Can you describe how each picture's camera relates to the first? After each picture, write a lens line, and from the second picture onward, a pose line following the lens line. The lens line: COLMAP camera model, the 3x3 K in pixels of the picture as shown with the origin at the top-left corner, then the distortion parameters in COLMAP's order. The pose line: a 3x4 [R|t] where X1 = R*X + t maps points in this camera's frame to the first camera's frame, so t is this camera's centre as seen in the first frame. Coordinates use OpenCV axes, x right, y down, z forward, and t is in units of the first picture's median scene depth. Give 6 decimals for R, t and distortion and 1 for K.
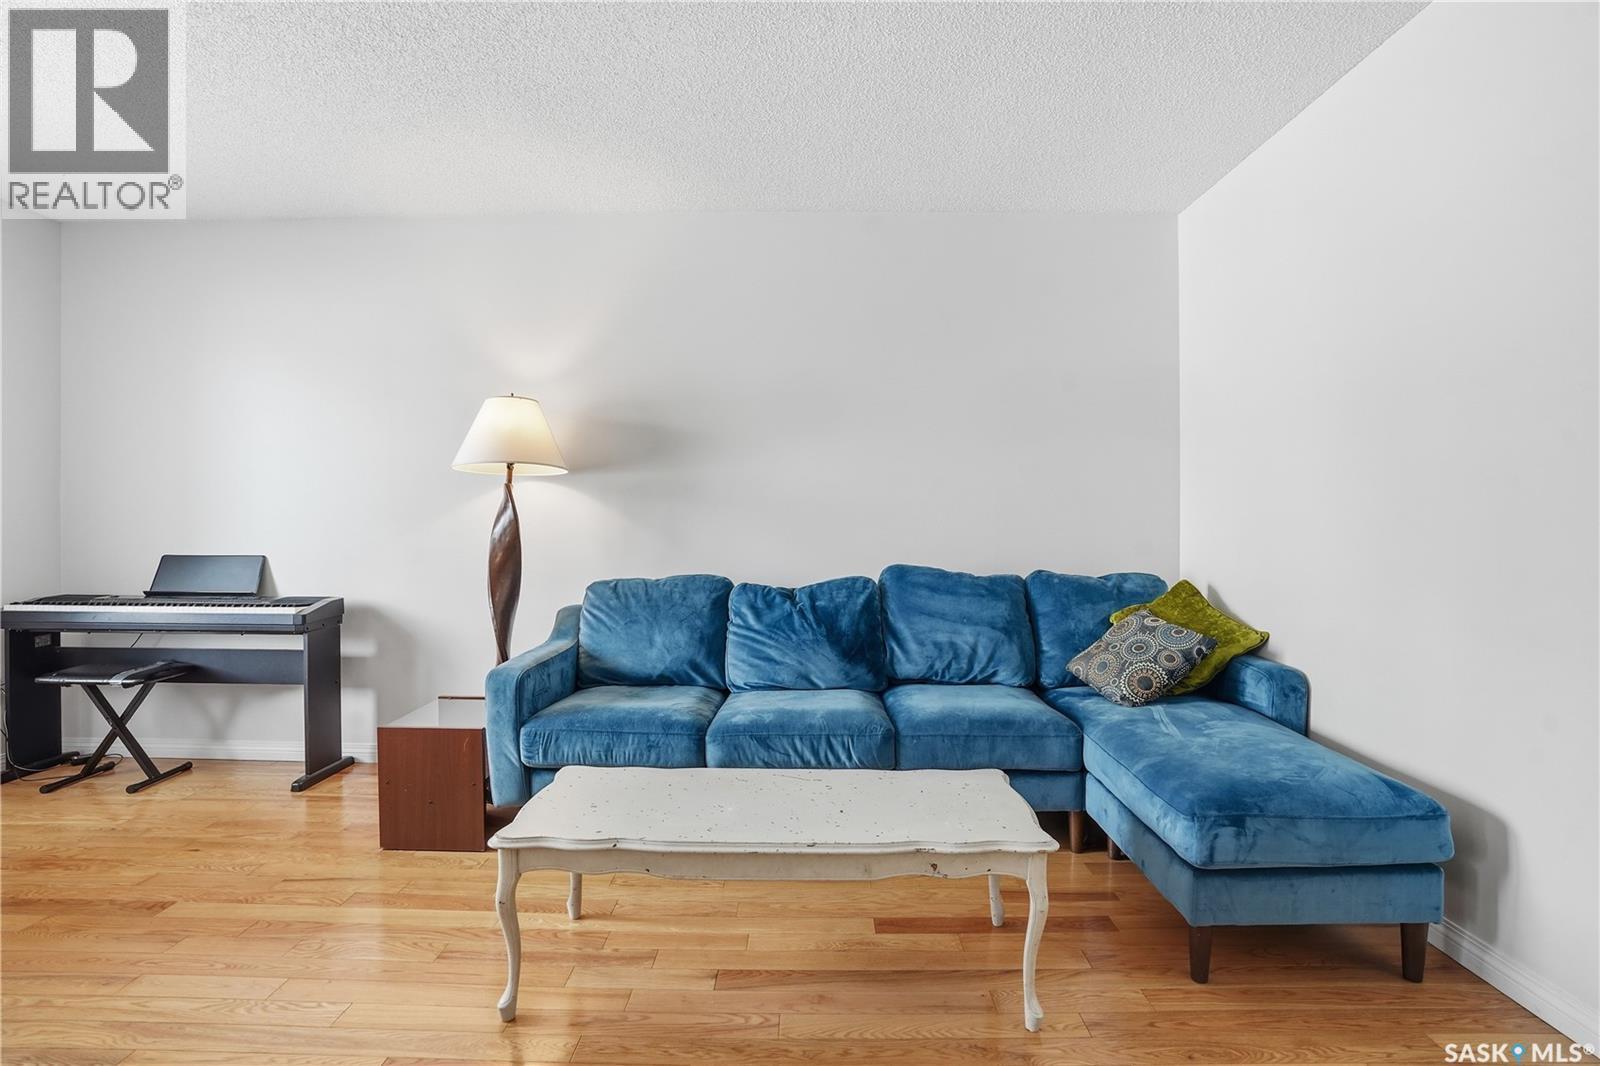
lens RADIAL K [[742.8, 0, 791.4], [0, 742.8, 535.9], [0, 0, 1]] dist [-0.030560, 0.003793]
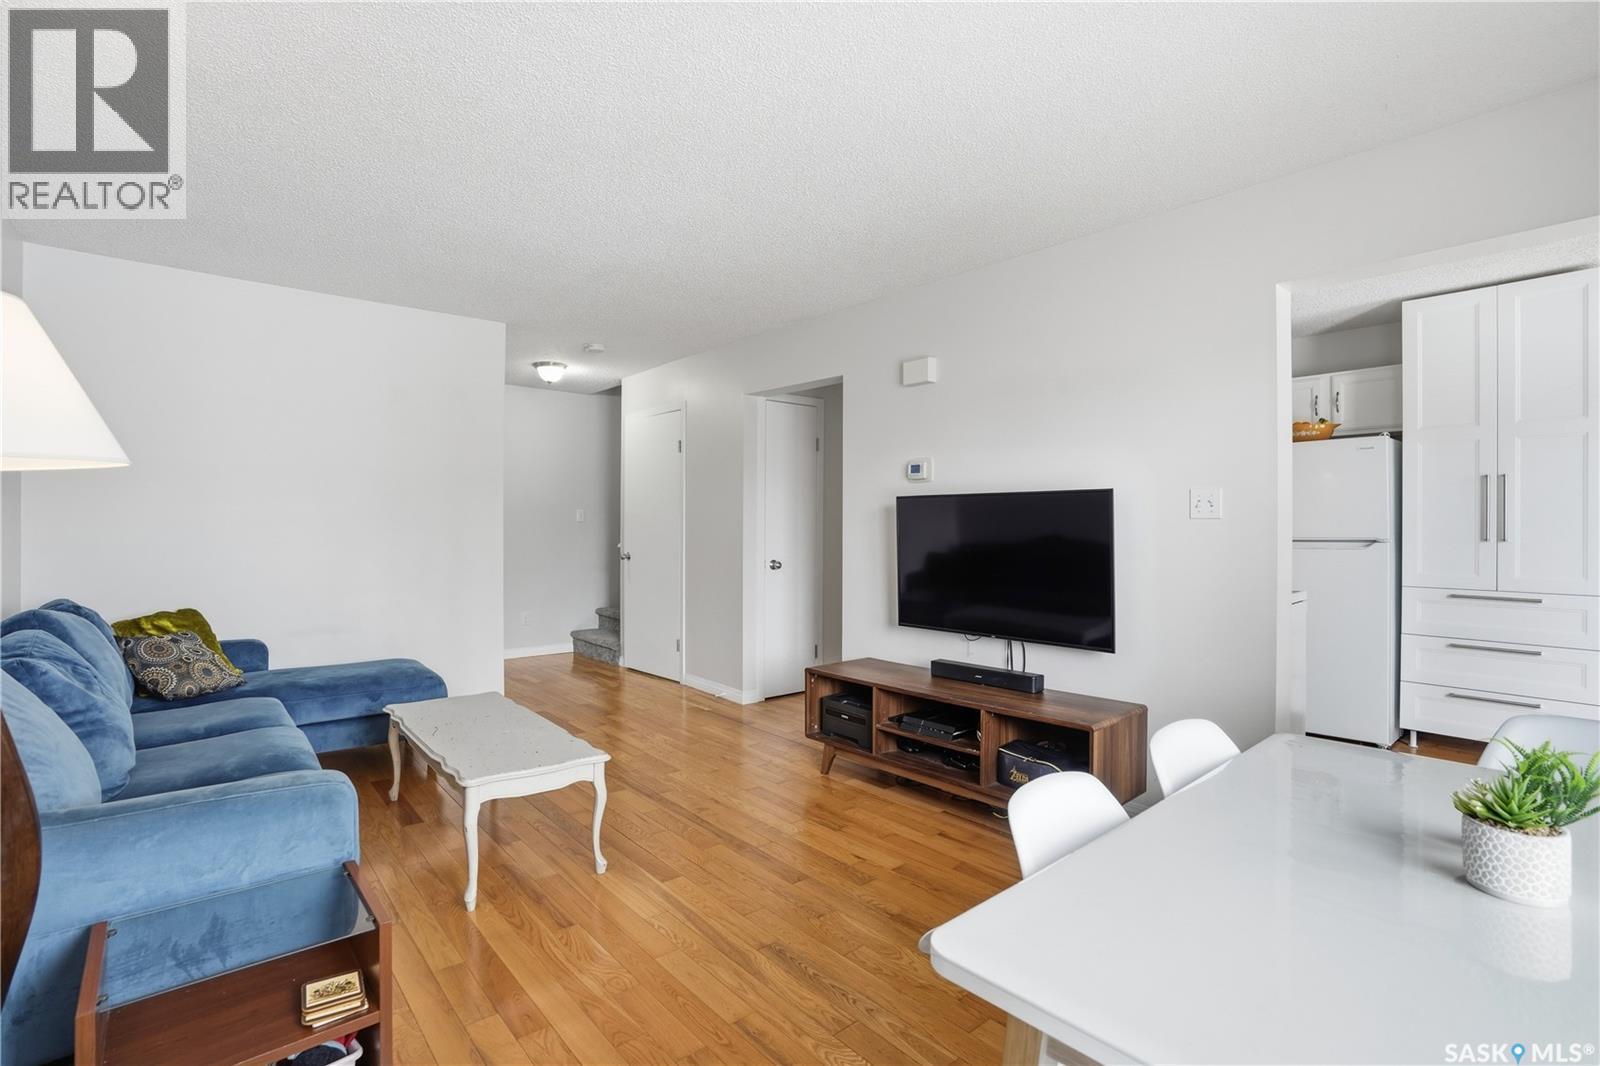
lens RADIAL K [[742.8, 0, 800.7], [0, 742.8, 532.4], [0, 0, 1]] dist [-0.030560, 0.003793]
pose [[-0.653526, -0.015461, 0.756746, -1.040315], [-0.002837, 0.999834, 0.017977, -0.062479], [-0.756898, 0.009602, -0.653462, 0.950892]]
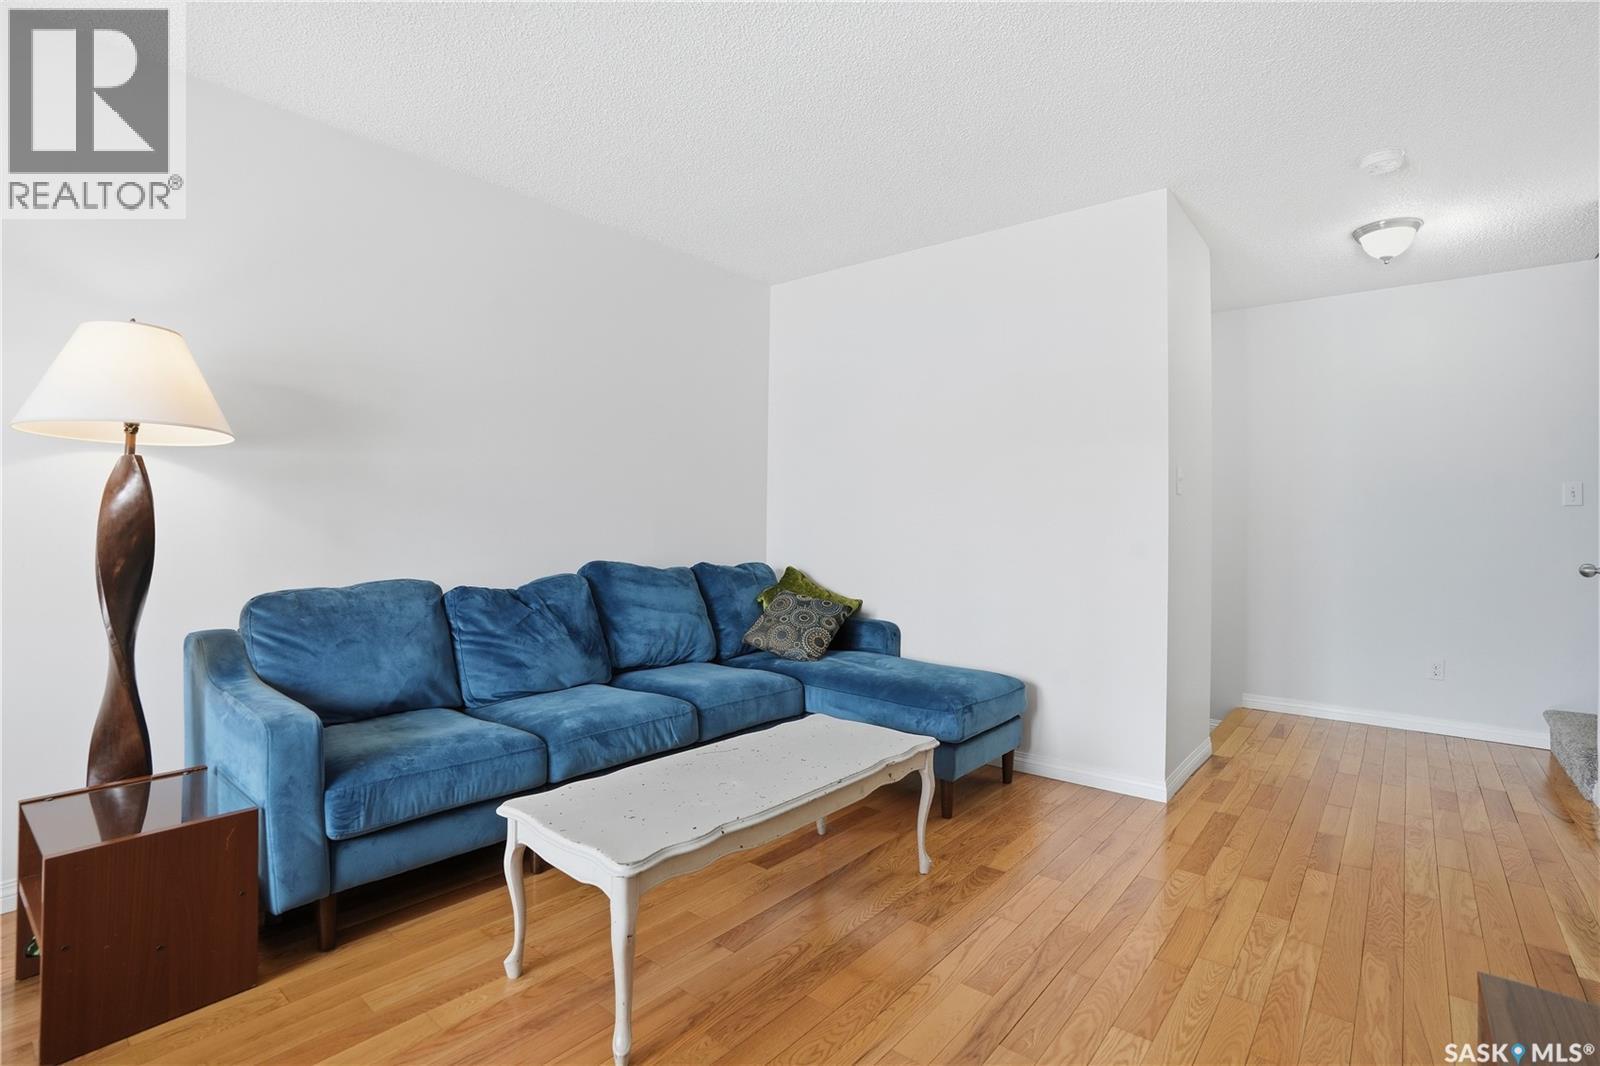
lens RADIAL K [[742.8, 0, 792.9], [0, 742.8, 530.0], [0, 0, 1]] dist [-0.030560, 0.003793]
pose [[0.637341, 0.007231, 0.770548, -0.525957], [-0.002188, 0.999969, -0.007573, 0.003311], [-0.770579, 0.003141, 0.637337, 0.143802]]
